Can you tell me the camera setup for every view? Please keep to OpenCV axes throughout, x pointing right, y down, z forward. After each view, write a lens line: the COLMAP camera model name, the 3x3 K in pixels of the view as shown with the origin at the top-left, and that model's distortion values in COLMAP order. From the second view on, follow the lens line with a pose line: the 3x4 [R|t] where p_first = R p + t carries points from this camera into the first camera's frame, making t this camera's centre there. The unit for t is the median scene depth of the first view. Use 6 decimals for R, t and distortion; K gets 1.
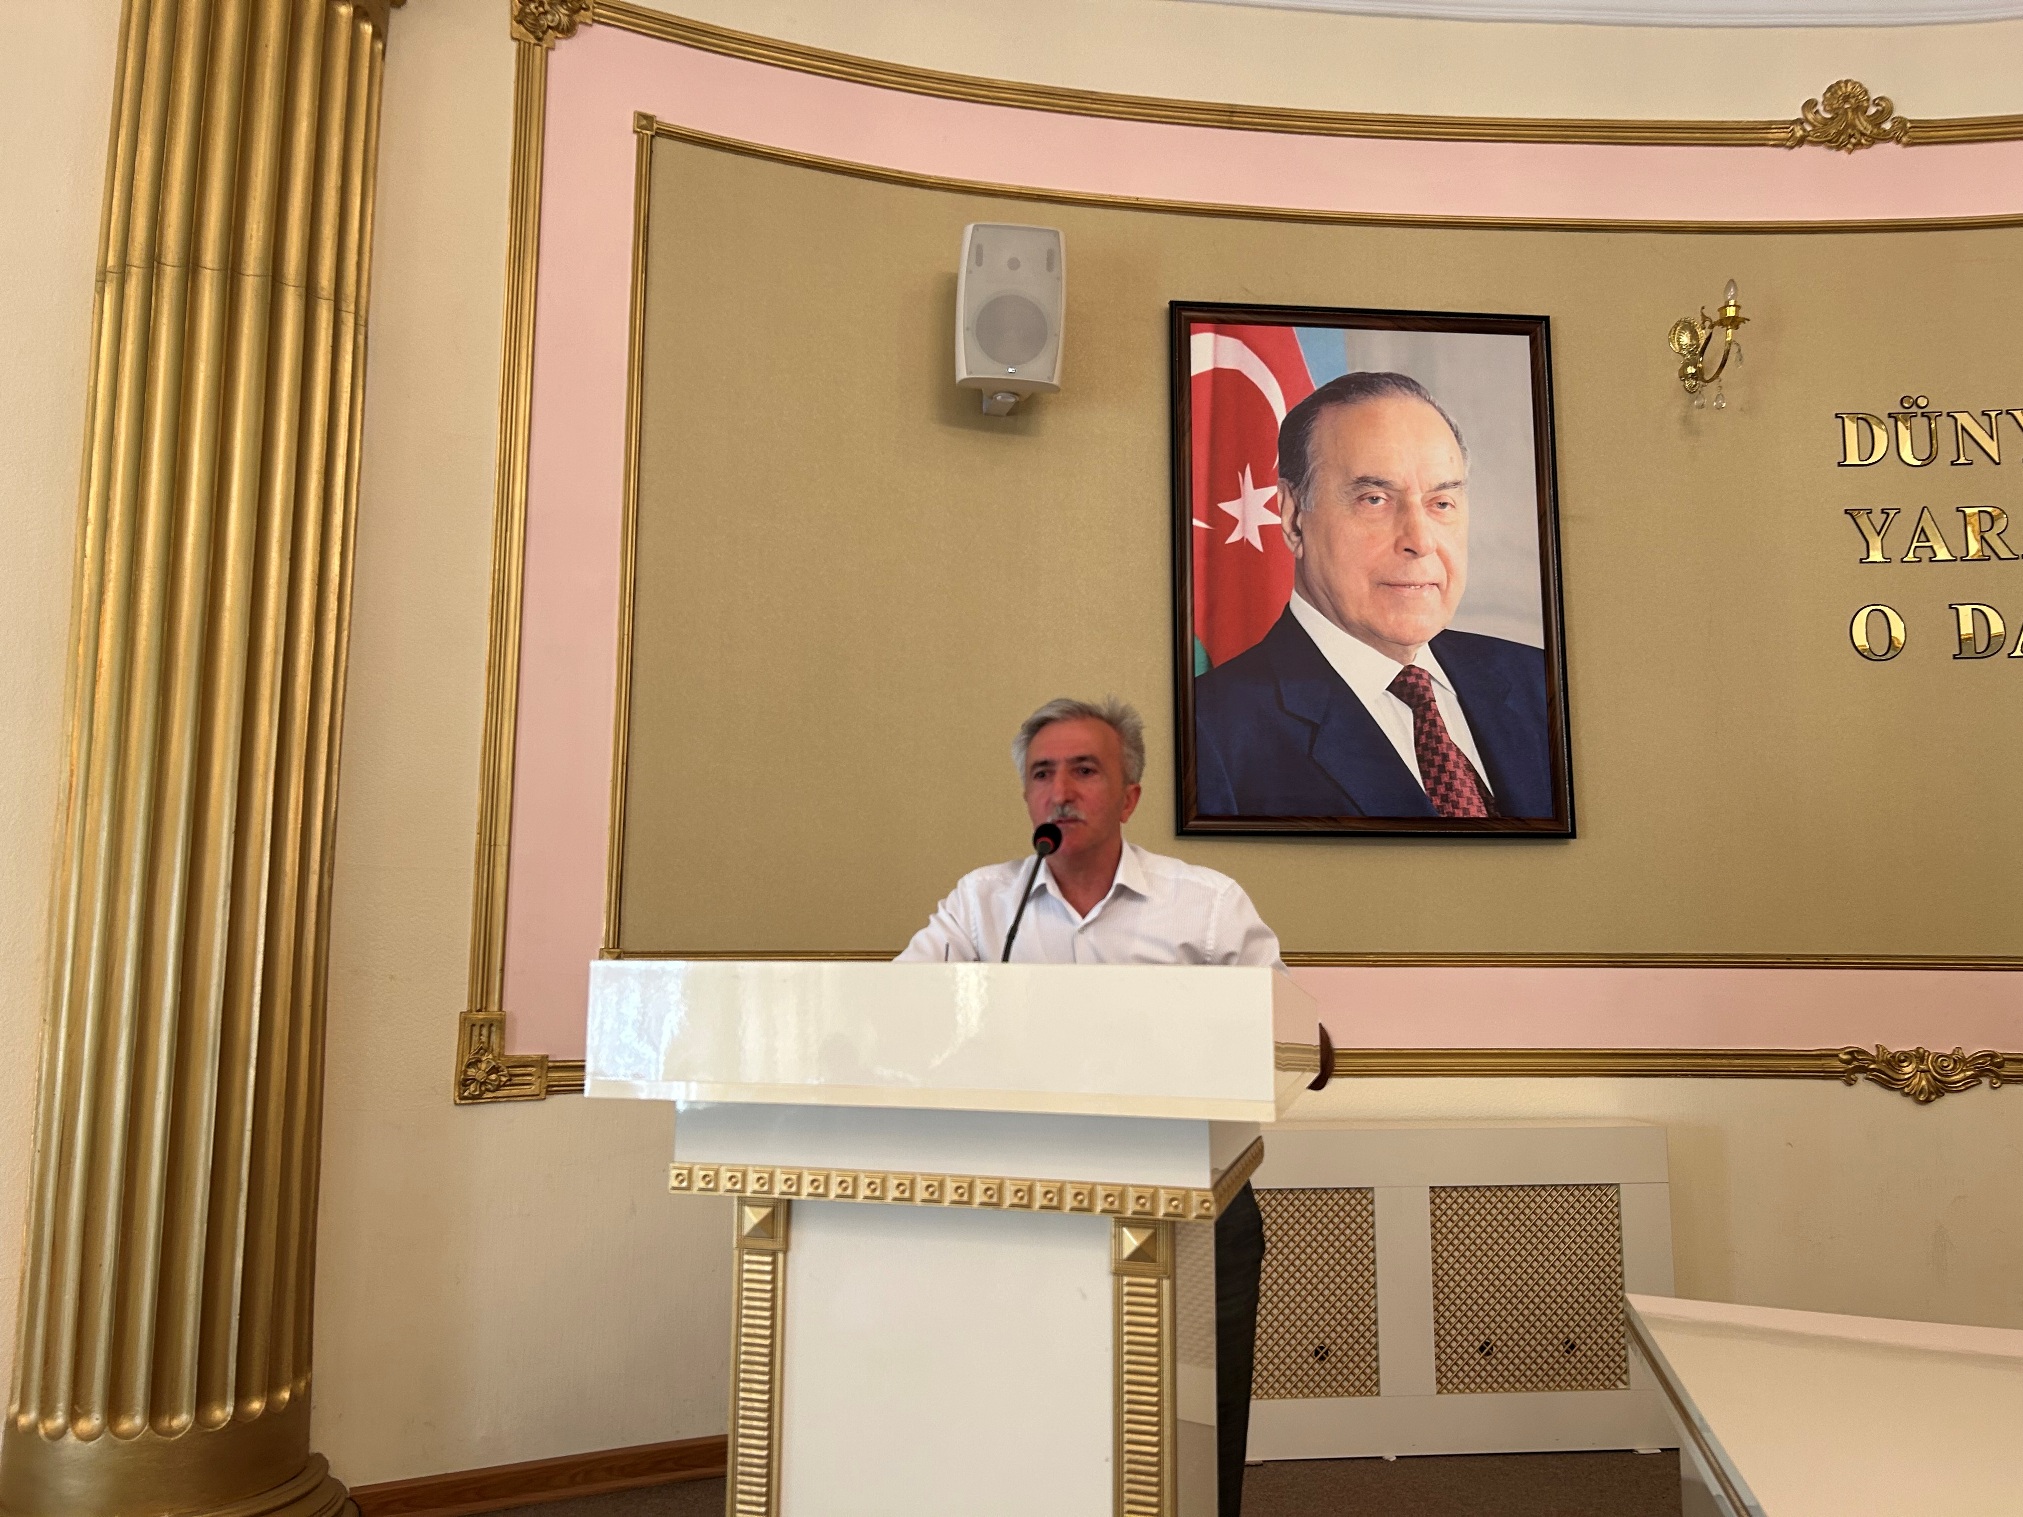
lens RADIAL K [[1495.5, 0, 1007.3], [0, 1495.5, 764.6], [0, 0, 1]] dist [0.044117, -0.048561]
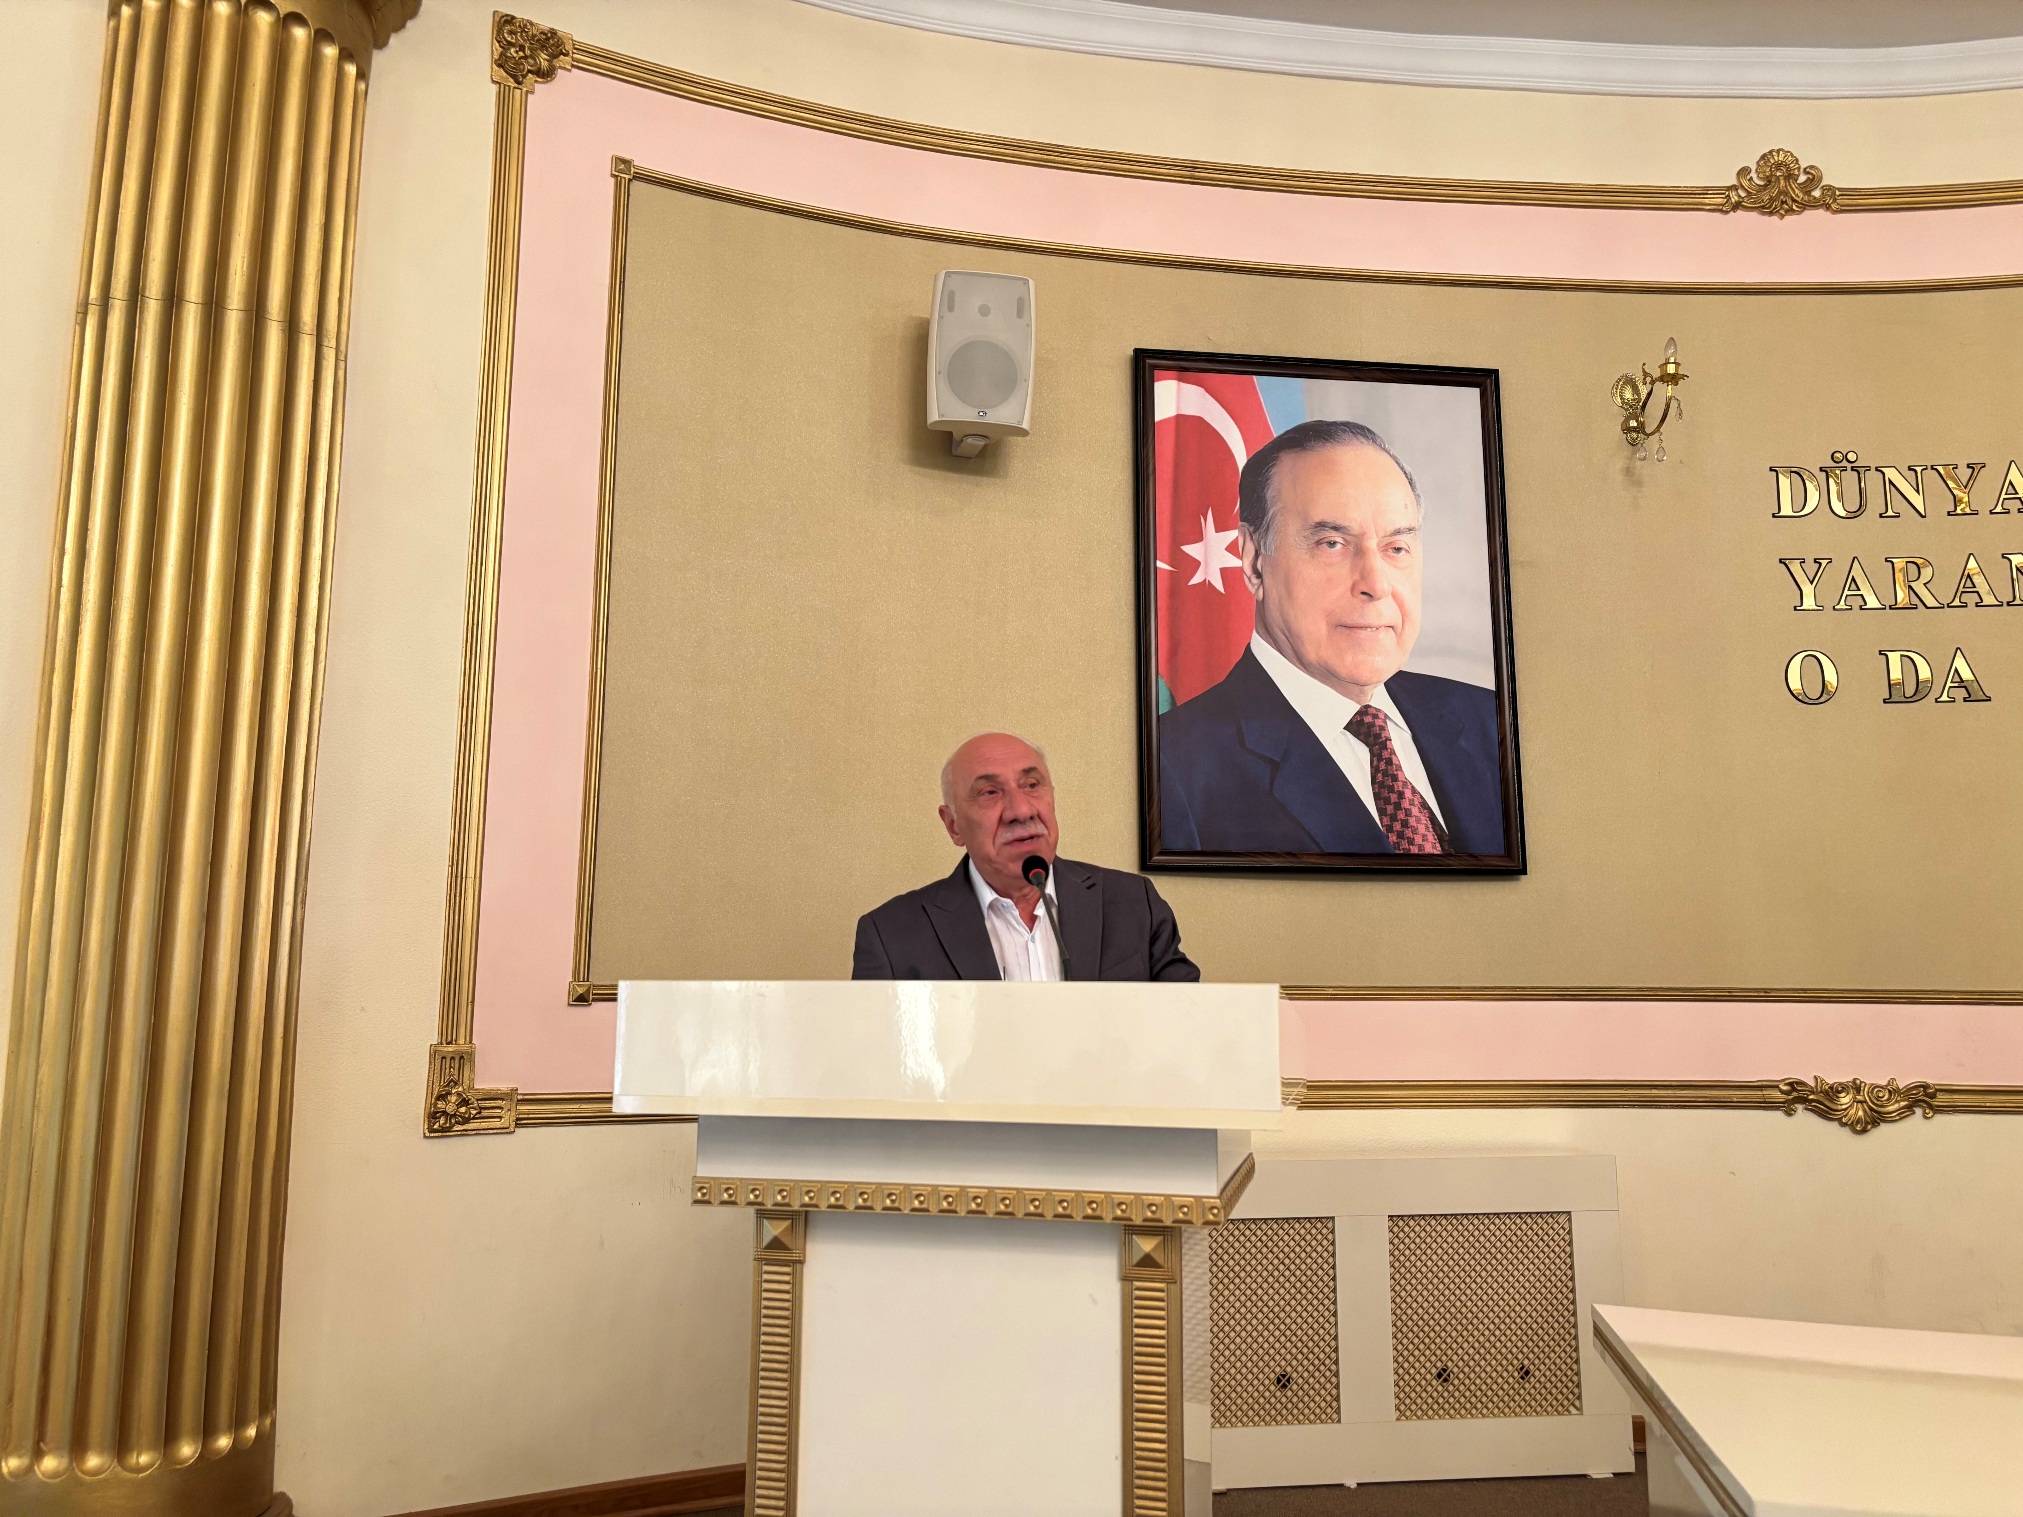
lens RADIAL K [[1508.3, 0, 1006.6], [0, 1508.3, 766.5], [0, 0, 1]] dist [0.041778, -0.037736]
pose [[0.999150, 0.005674, 0.040830, -0.019788], [-0.004648, 0.999672, -0.025177, 0.002985], [-0.040960, 0.024965, 0.998849, -0.022234]]
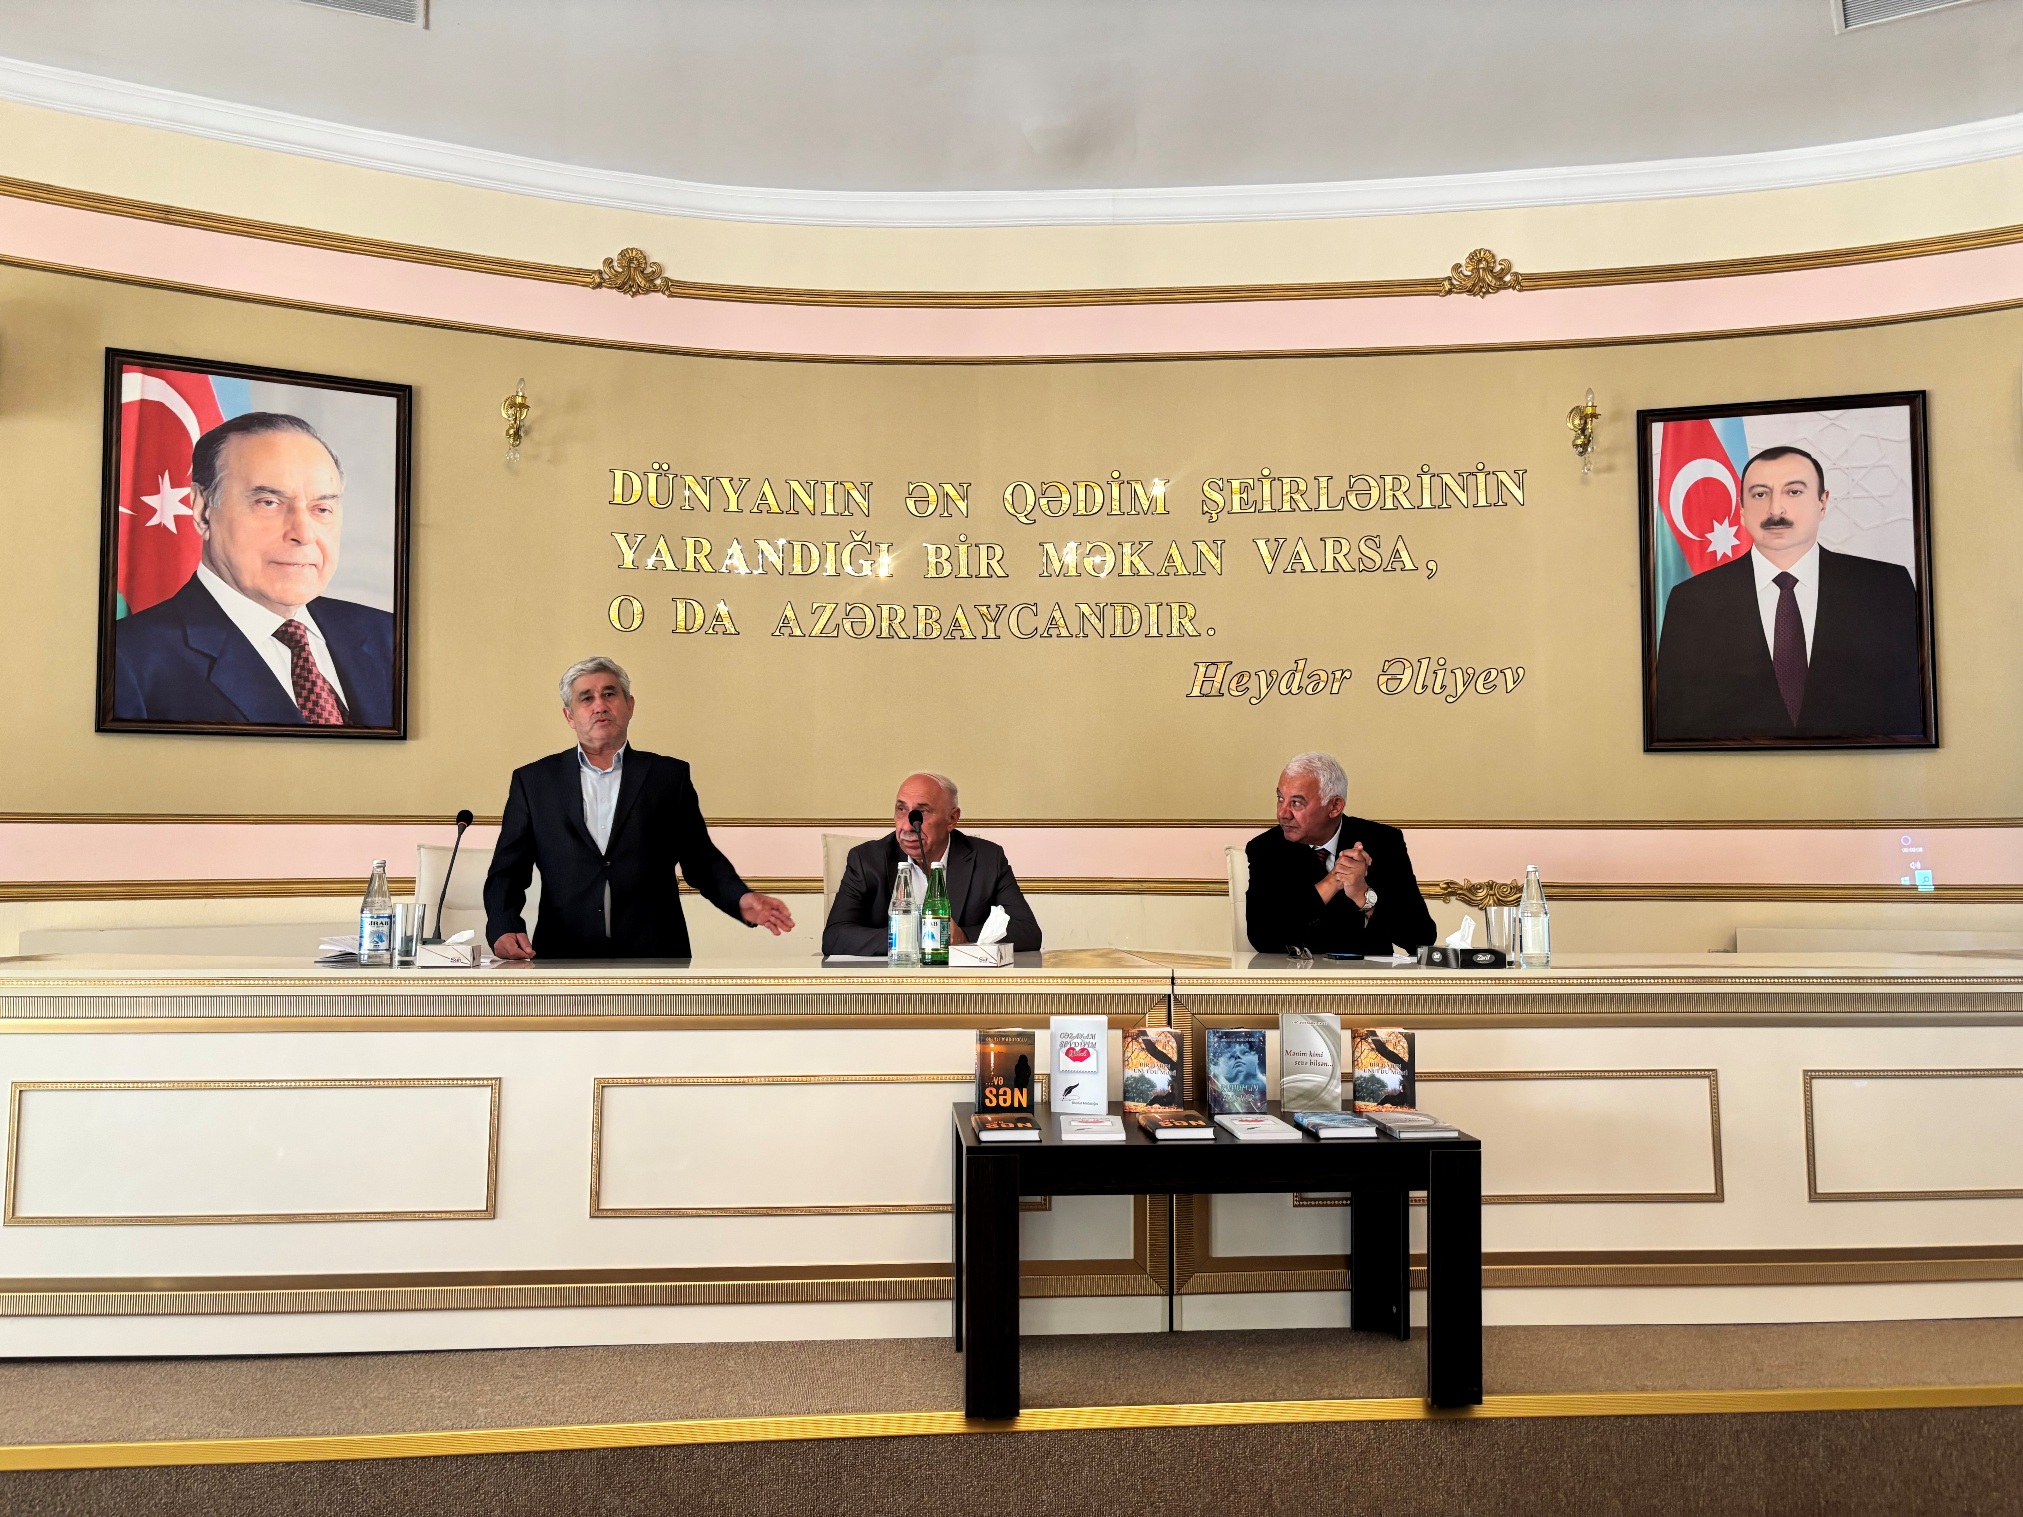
lens RADIAL K [[1508.3, 0, 1006.0], [0, 1508.3, 763.0], [0, 0, 1]] dist [0.041778, -0.037736]
pose [[0.938787, 0.016296, 0.344113, 0.418886], [-0.035532, 0.998133, 0.049669, -0.025112], [-0.342661, -0.058856, 0.937614, -0.640475]]
